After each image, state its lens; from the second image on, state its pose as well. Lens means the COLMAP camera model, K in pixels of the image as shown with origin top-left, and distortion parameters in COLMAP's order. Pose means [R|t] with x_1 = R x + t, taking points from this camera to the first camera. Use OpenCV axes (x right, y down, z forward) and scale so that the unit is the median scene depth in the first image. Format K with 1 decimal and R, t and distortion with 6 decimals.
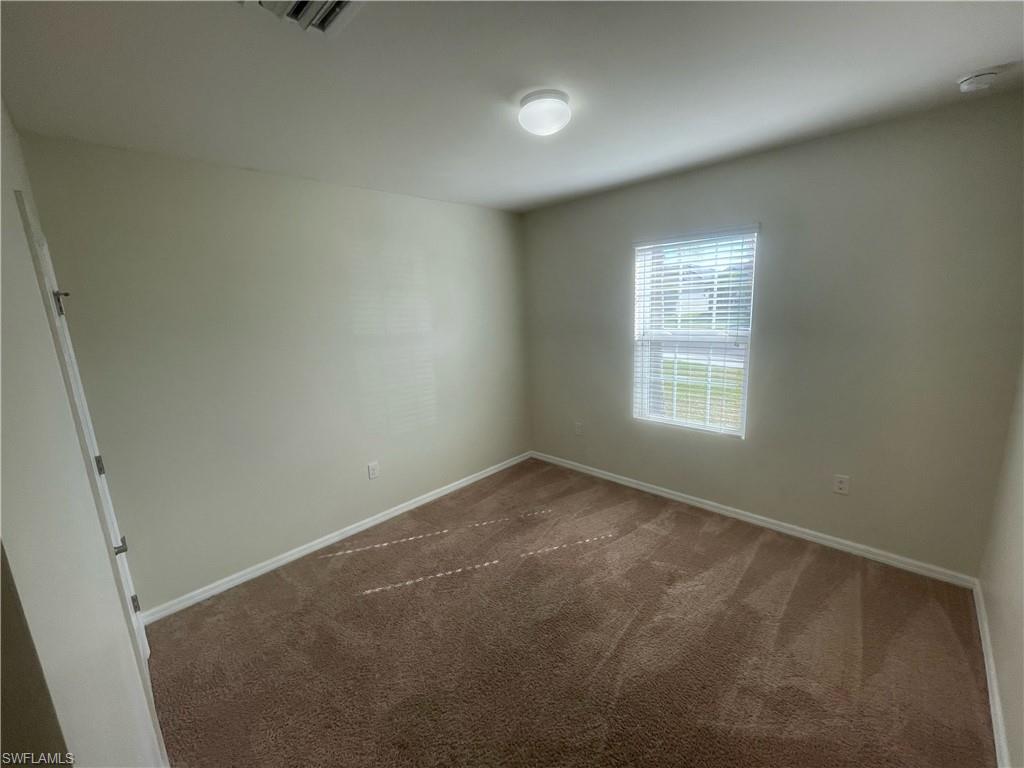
lens RADIAL K [[416.1, 0, 514.8], [0, 416.1, 386.8], [0, 0, 1]] dist [-0.003930, 0.000404]
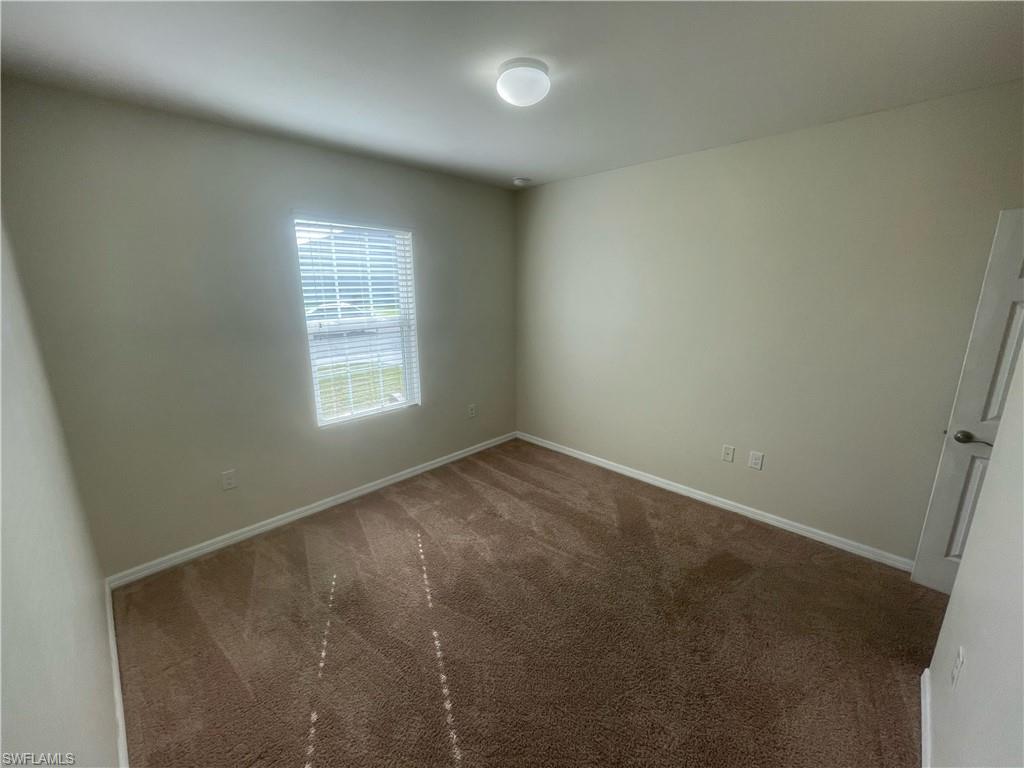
lens RADIAL K [[416.1, 0, 515.6], [0, 416.1, 382.0], [0, 0, 1]] dist [-0.003930, 0.000404]
pose [[-0.011442, -0.180529, 0.983503, -0.626441], [0.203364, 0.962591, 0.179056, -0.096946], [-0.979036, 0.202058, 0.025699, 0.688436]]
